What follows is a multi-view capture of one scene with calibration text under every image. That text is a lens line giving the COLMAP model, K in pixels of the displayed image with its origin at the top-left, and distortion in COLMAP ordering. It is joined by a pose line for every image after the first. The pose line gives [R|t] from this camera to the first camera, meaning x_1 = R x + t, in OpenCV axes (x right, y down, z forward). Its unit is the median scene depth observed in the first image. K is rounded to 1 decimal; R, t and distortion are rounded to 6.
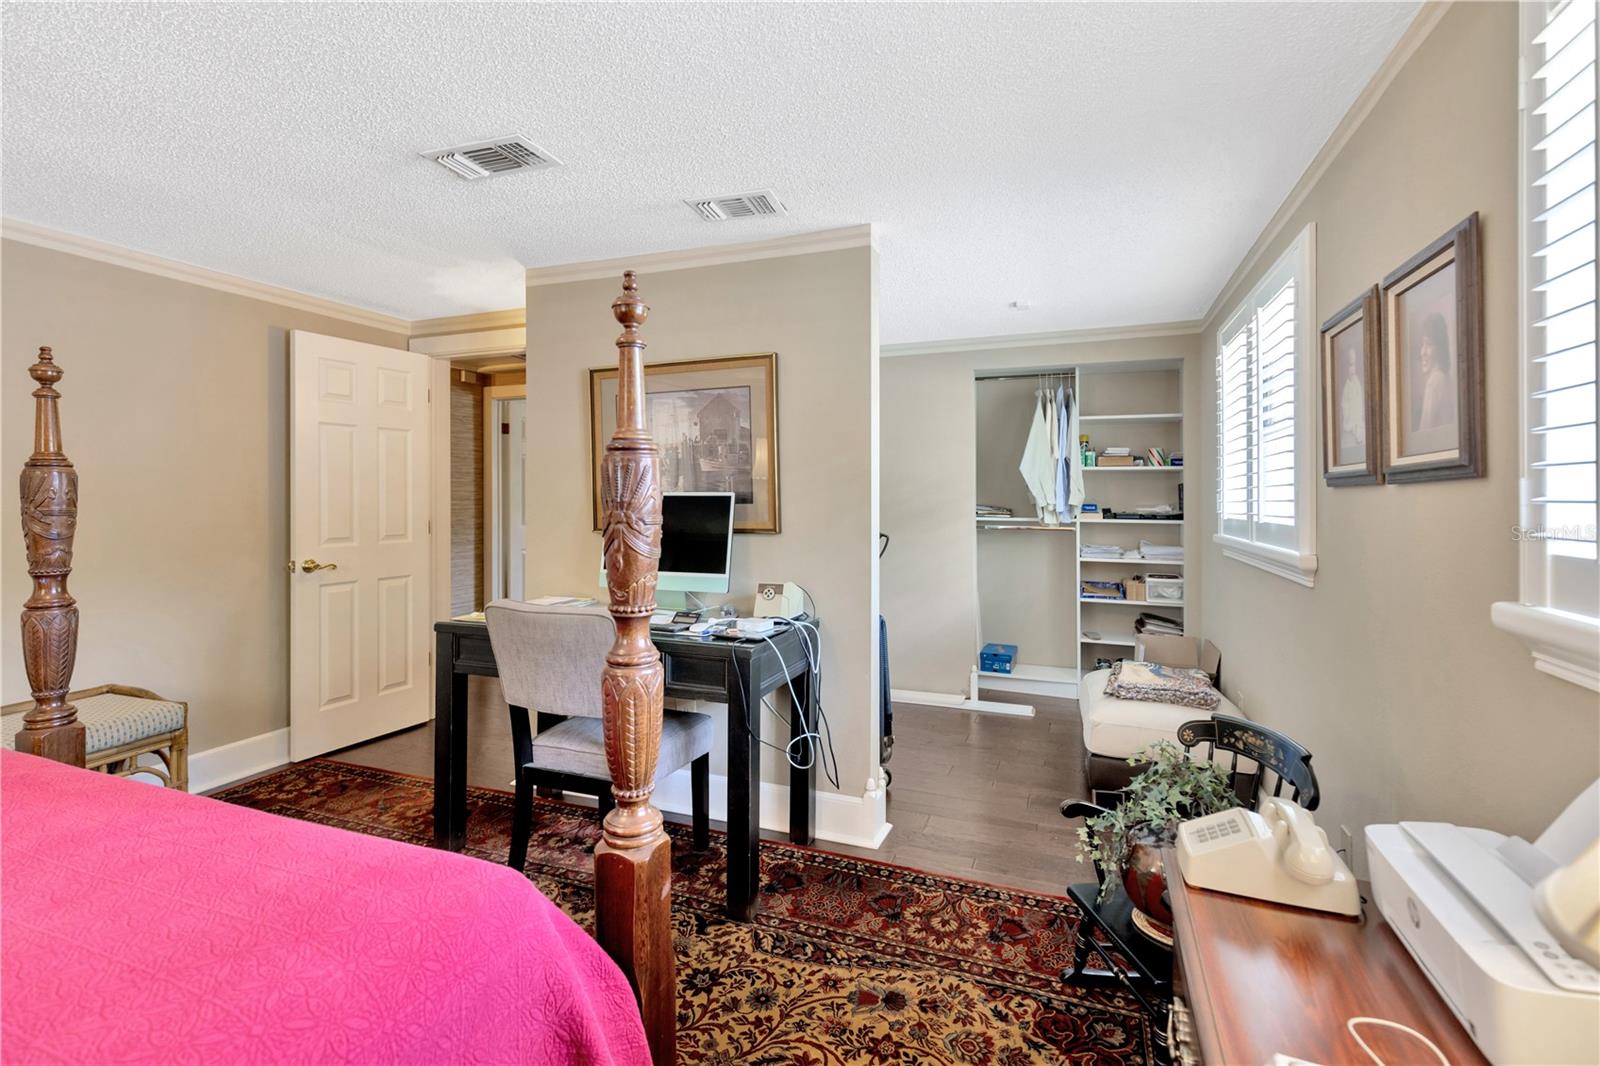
lens RADIAL K [[774.8, 0, 788.8], [0, 774.8, 498.4], [0, 0, 1]] dist [-0.000775, -0.001599]
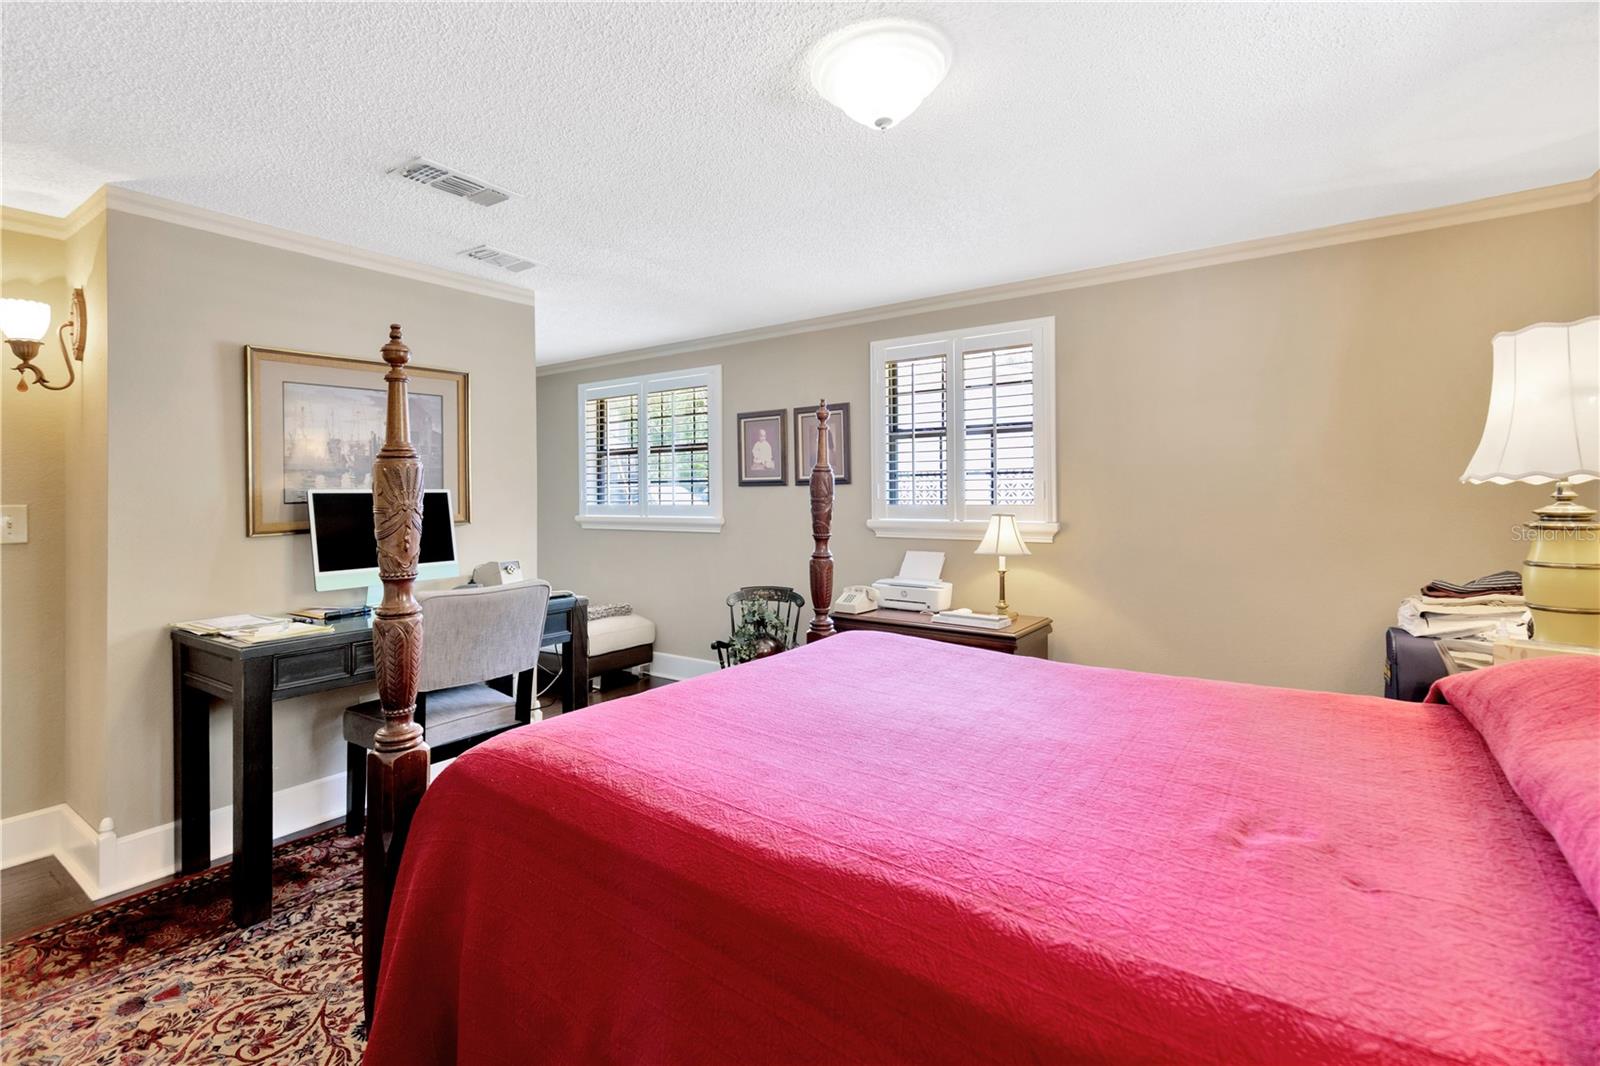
lens RADIAL K [[774.8, 0, 788.8], [0, 774.8, 498.4], [0, 0, 1]] dist [-0.000775, -0.001599]
pose [[0.284020, -0.002724, 0.958815, -1.174147], [-0.006723, 0.999966, 0.004832, -0.005373], [-0.958795, -0.007819, 0.283992, 0.217929]]
